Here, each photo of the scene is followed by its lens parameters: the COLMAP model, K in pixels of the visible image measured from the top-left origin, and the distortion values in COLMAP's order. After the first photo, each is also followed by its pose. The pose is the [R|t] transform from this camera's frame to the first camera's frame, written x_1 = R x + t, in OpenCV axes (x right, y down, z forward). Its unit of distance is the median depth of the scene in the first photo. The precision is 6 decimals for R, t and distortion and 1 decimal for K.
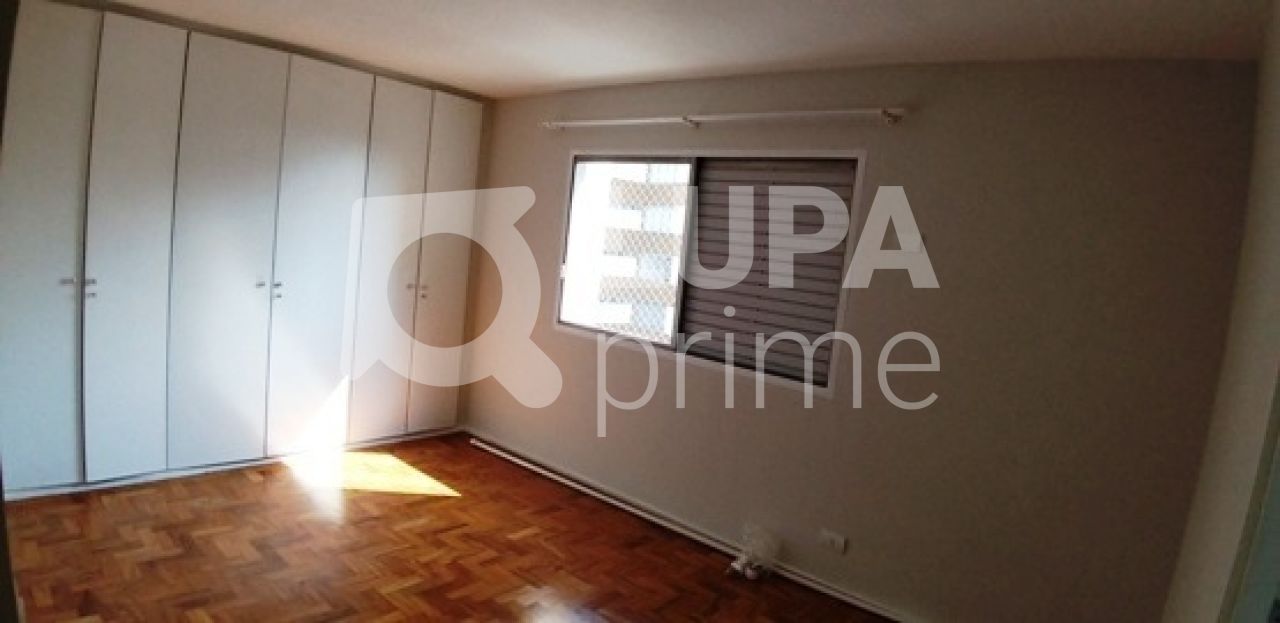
lens RADIAL K [[673.2, 0, 641.8], [0, 673.2, 306.6], [0, 0, 1]] dist [-0.092175, -0.001449]
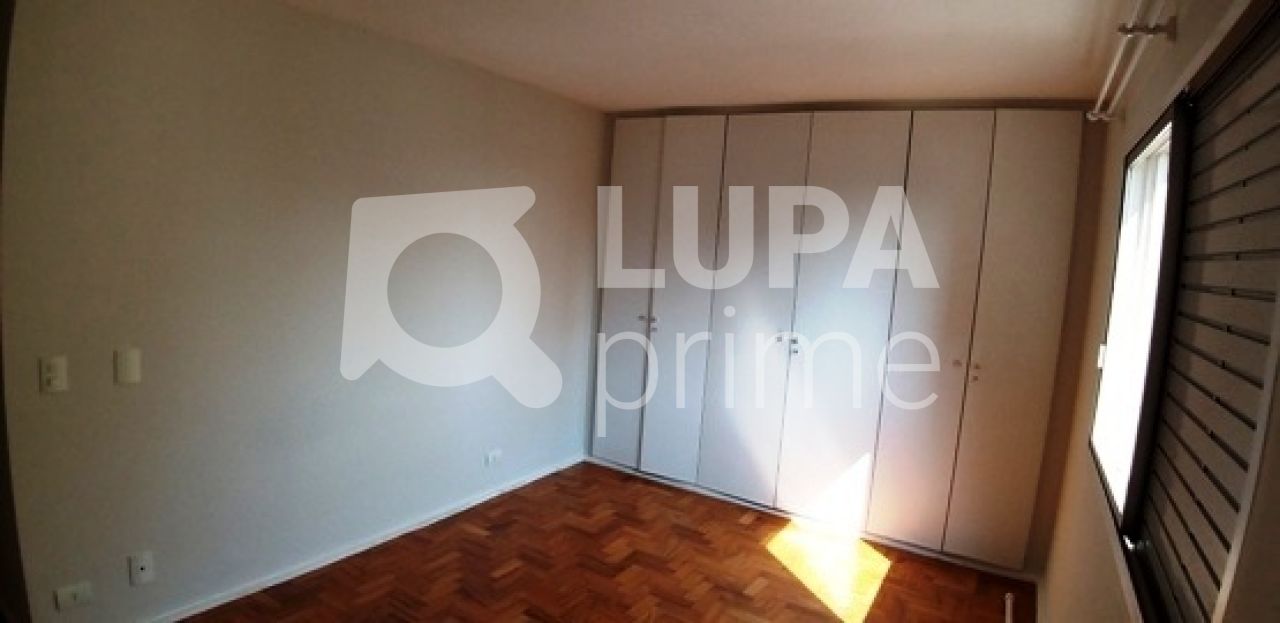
lens RADIAL K [[673.2, 0, 641.8], [0, 673.2, 306.6], [0, 0, 1]] dist [-0.092175, -0.001449]
pose [[0.154131, 0.006134, -0.988031, 0.426716], [-0.153779, 0.987944, -0.017856, -0.030185], [0.976010, 0.154691, 0.153216, 0.604730]]
